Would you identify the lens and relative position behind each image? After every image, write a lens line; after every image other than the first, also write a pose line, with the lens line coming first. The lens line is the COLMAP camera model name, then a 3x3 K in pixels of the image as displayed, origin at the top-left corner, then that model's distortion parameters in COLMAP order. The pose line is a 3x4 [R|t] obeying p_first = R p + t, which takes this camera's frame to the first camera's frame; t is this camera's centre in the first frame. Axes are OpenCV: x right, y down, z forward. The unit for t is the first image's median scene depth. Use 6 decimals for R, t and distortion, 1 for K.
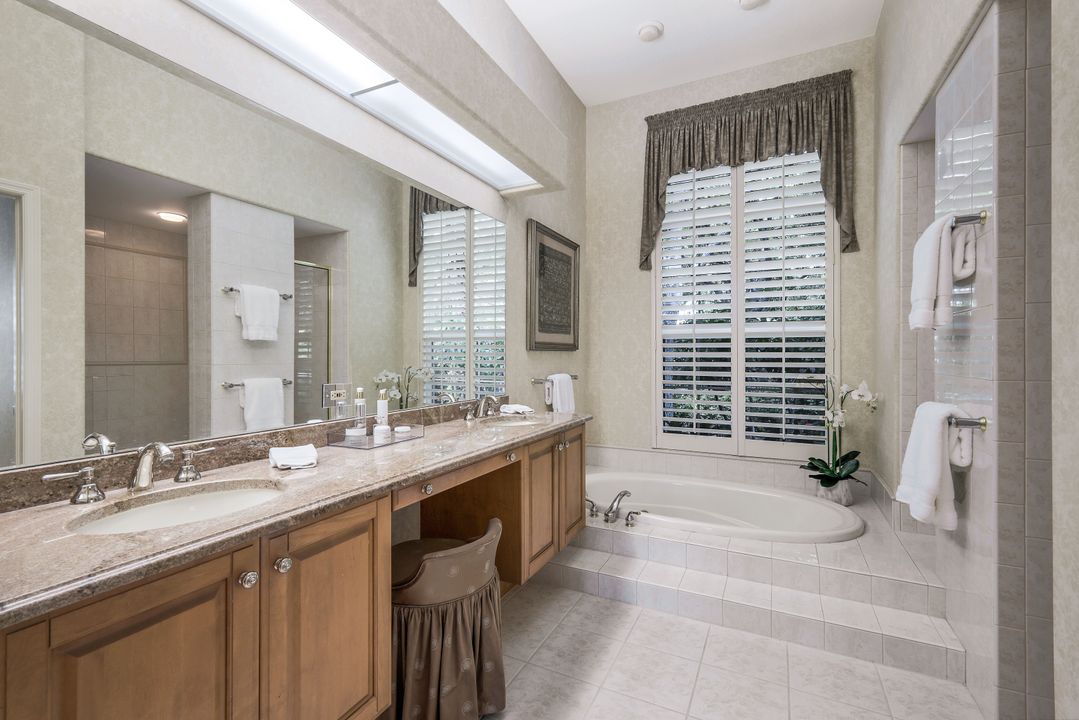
lens RADIAL K [[469.8, 0, 535.8], [0, 469.8, 357.6], [0, 0, 1]] dist [0.000236, -0.000089]
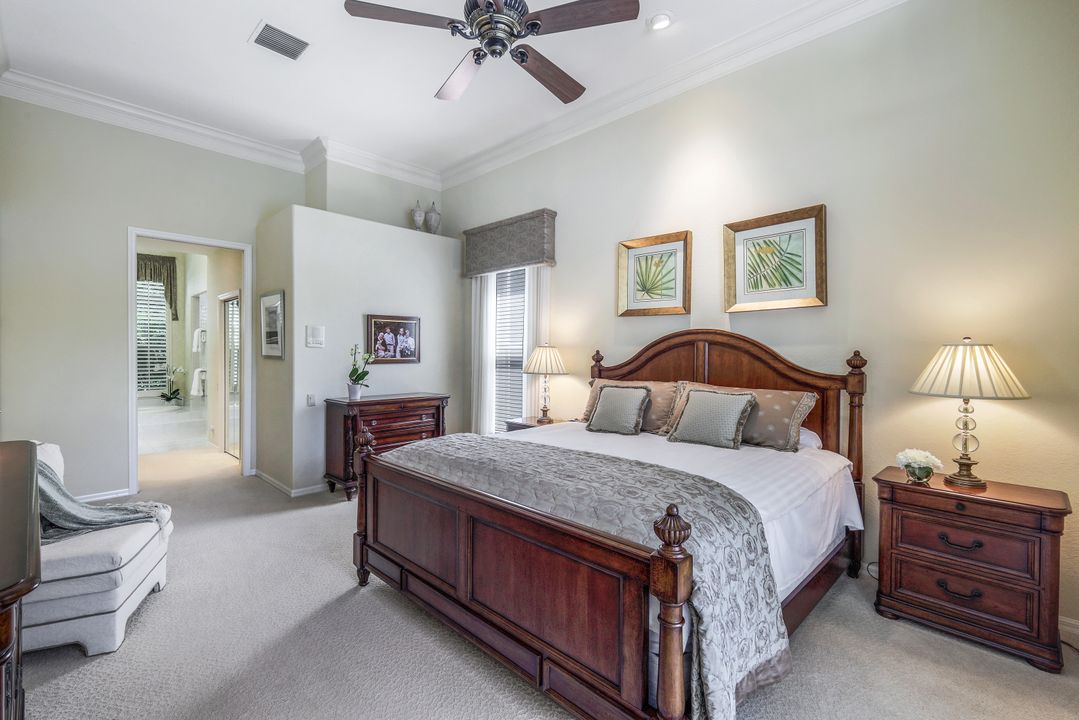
lens RADIAL K [[469.8, 0, 545.2], [0, 469.8, 362.4], [0, 0, 1]] dist [0.000236, -0.000089]
pose [[0.281859, -0.009175, 0.959412, -1.496467], [-0.004125, 0.999933, 0.010774, -0.012617], [-0.959447, -0.006994, 0.281802, -2.040399]]
